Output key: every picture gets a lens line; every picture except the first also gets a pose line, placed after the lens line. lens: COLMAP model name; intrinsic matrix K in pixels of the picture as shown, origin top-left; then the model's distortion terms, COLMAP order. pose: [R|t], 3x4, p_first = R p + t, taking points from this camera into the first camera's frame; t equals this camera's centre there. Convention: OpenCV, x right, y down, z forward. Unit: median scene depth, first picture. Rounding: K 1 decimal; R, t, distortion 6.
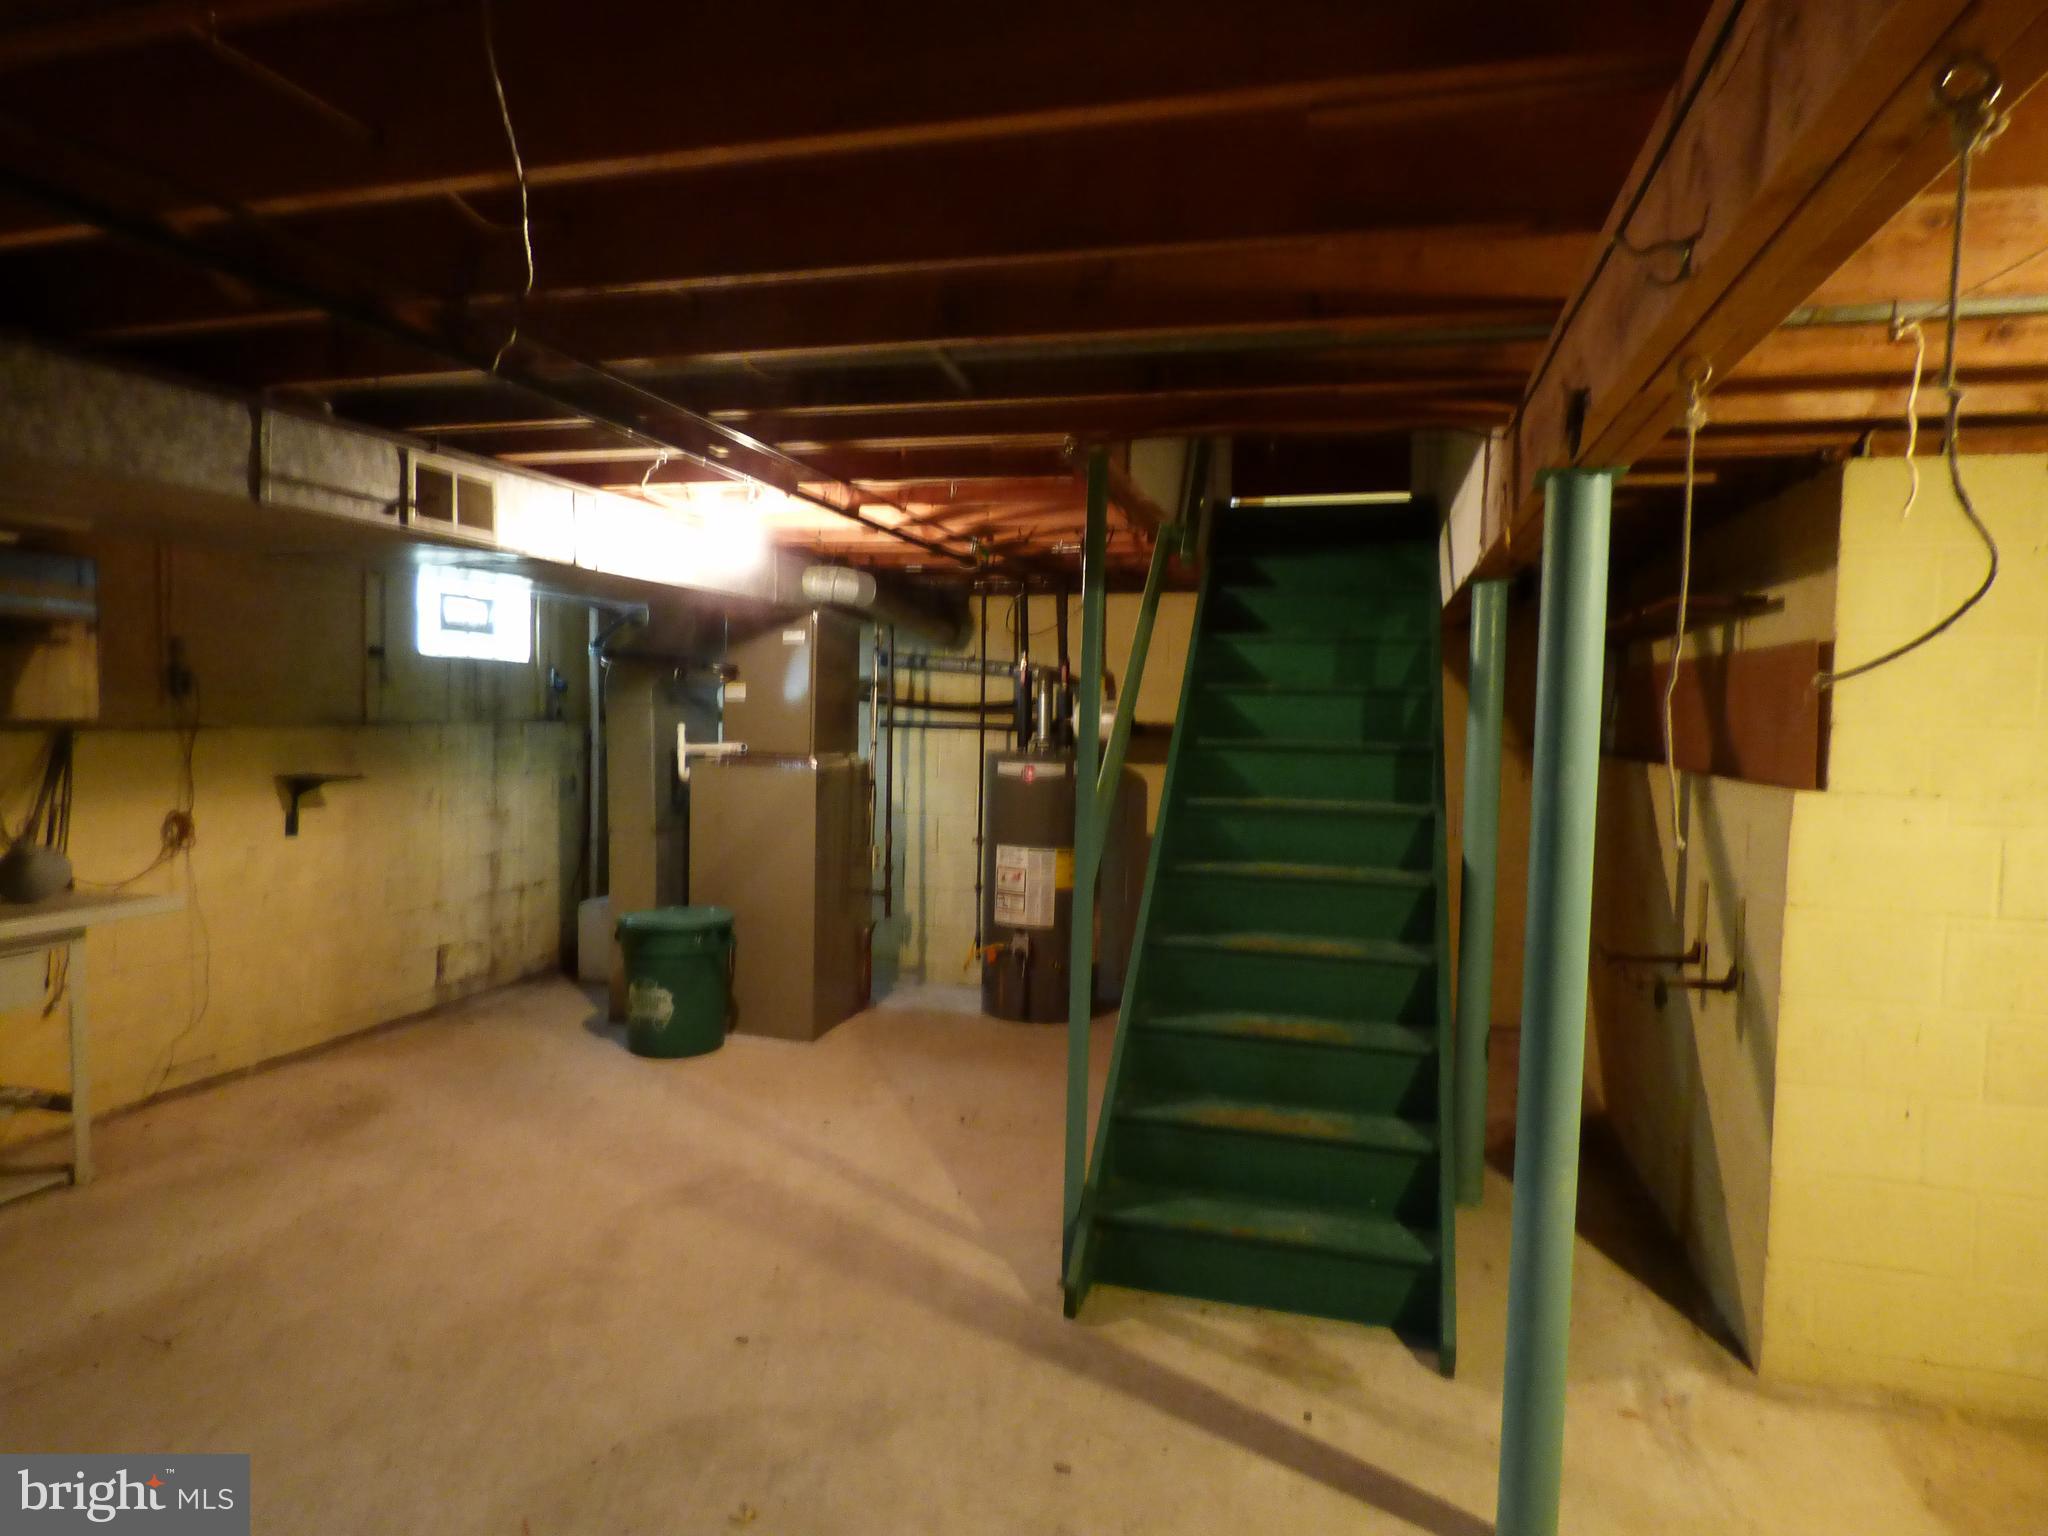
lens RADIAL K [[1249.1, 0, 1024.0], [0, 1249.1, 768.0], [0, 0, 1]] dist [-0.006773, -0.000815]
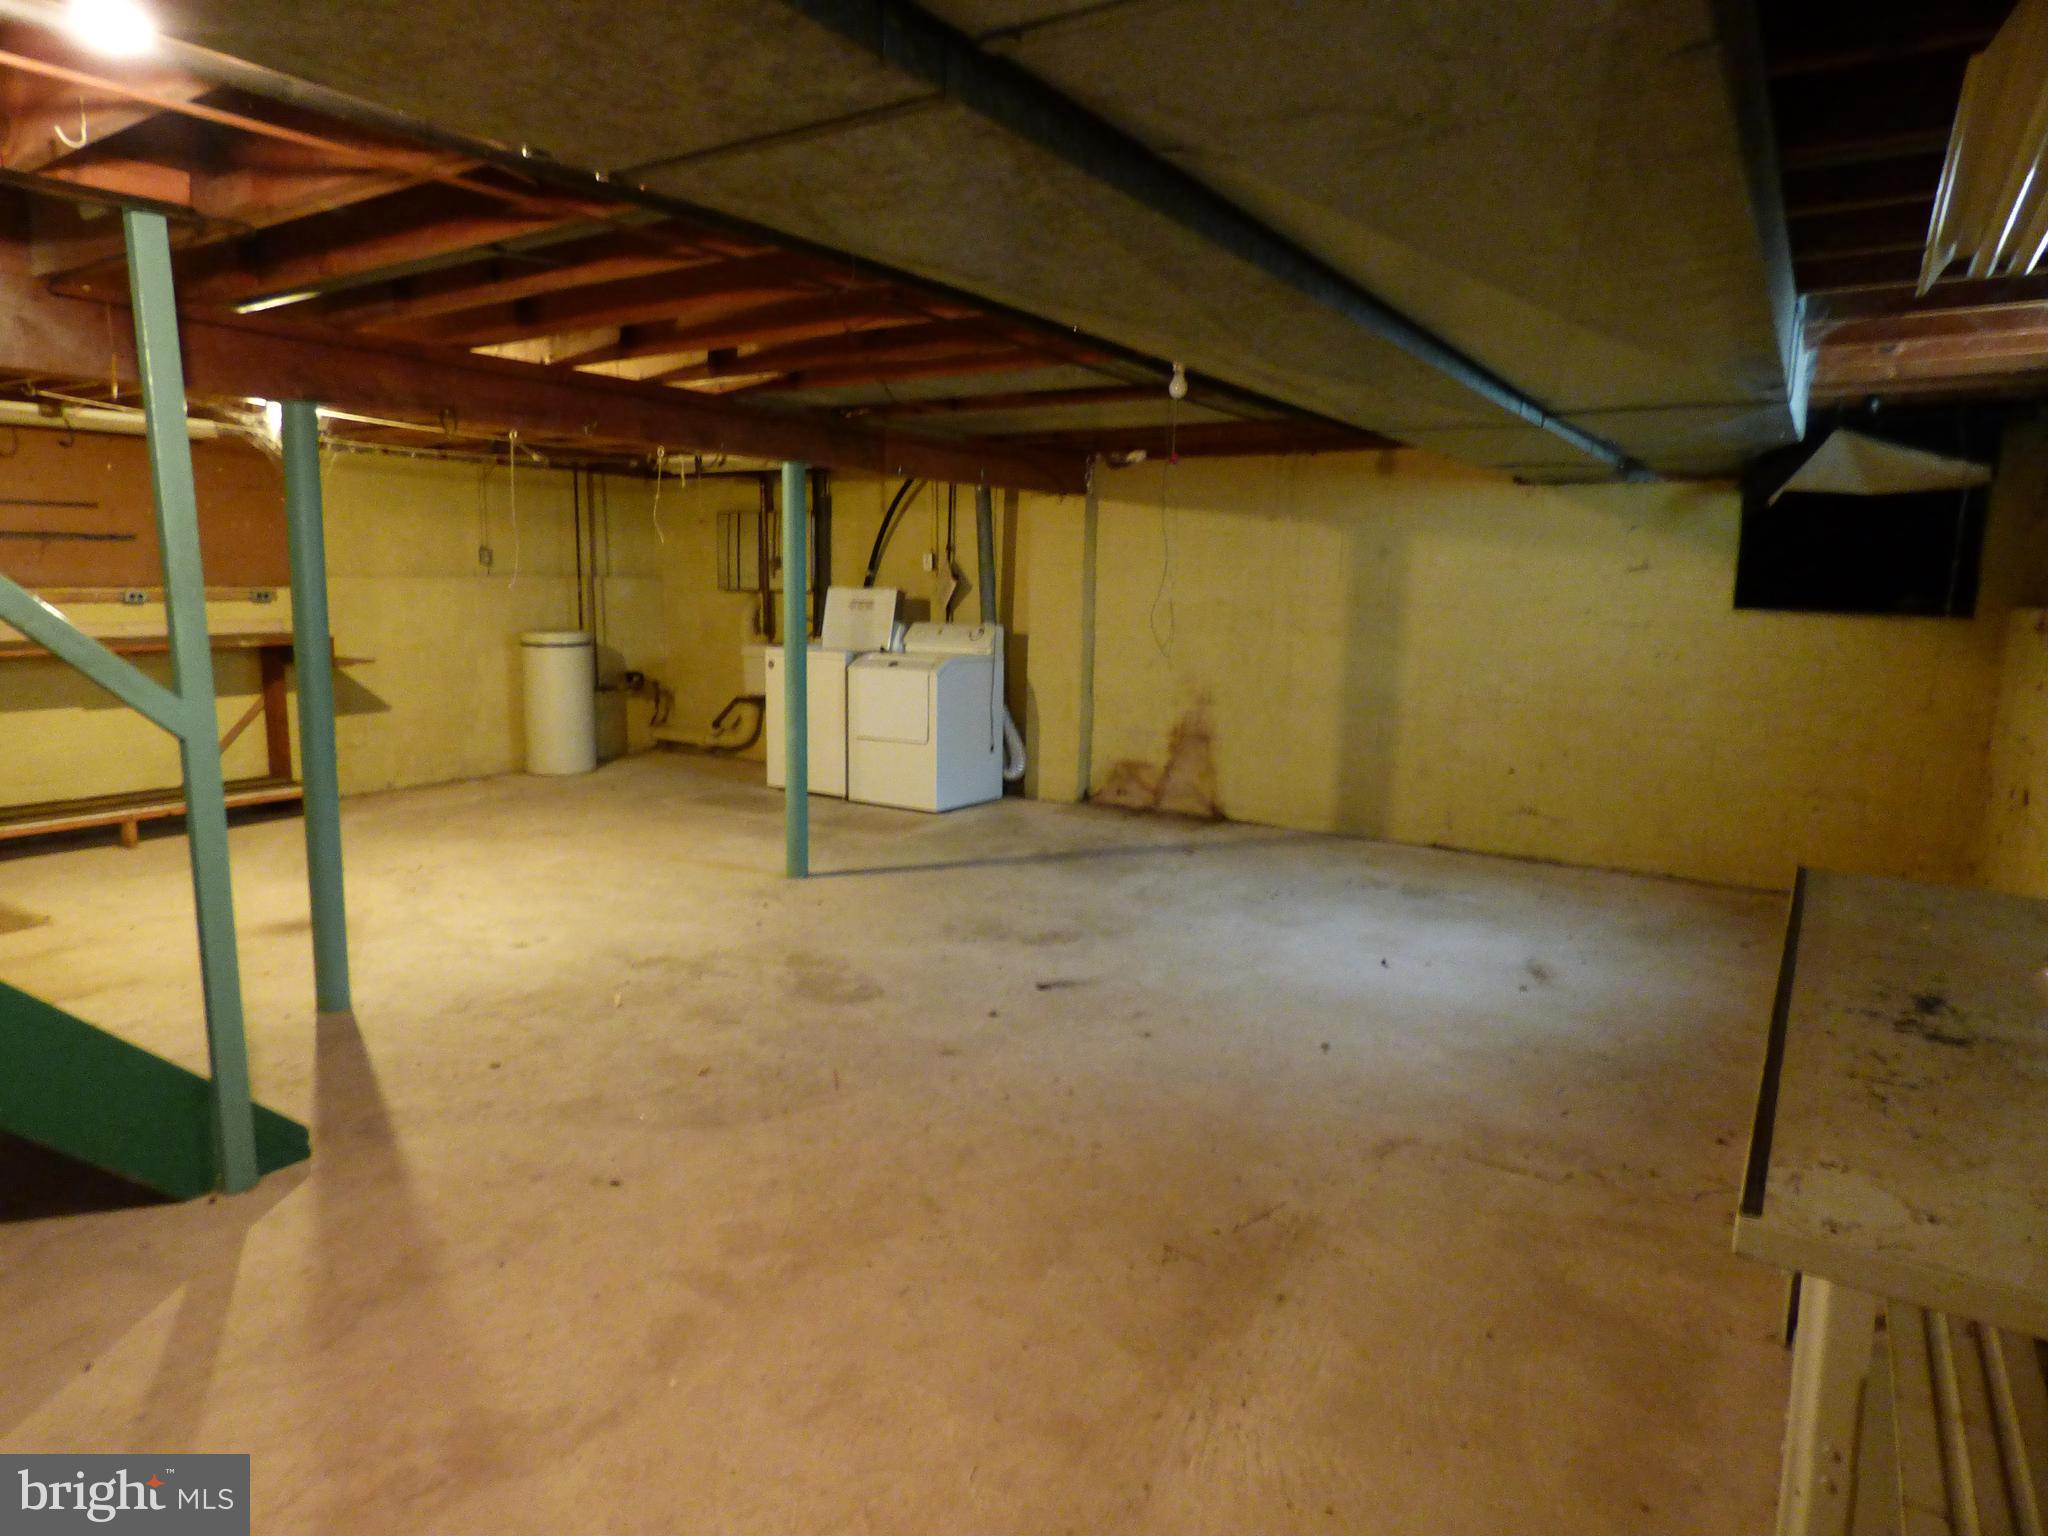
lens RADIAL K [[1249.1, 0, 1024.0], [0, 1249.1, 768.0], [0, 0, 1]] dist [-0.006773, -0.000815]
pose [[-0.951555, -0.084337, 0.295685, -0.893678], [-0.023592, 0.978838, 0.203270, -0.082594], [-0.306571, 0.186447, -0.933409, 1.966250]]
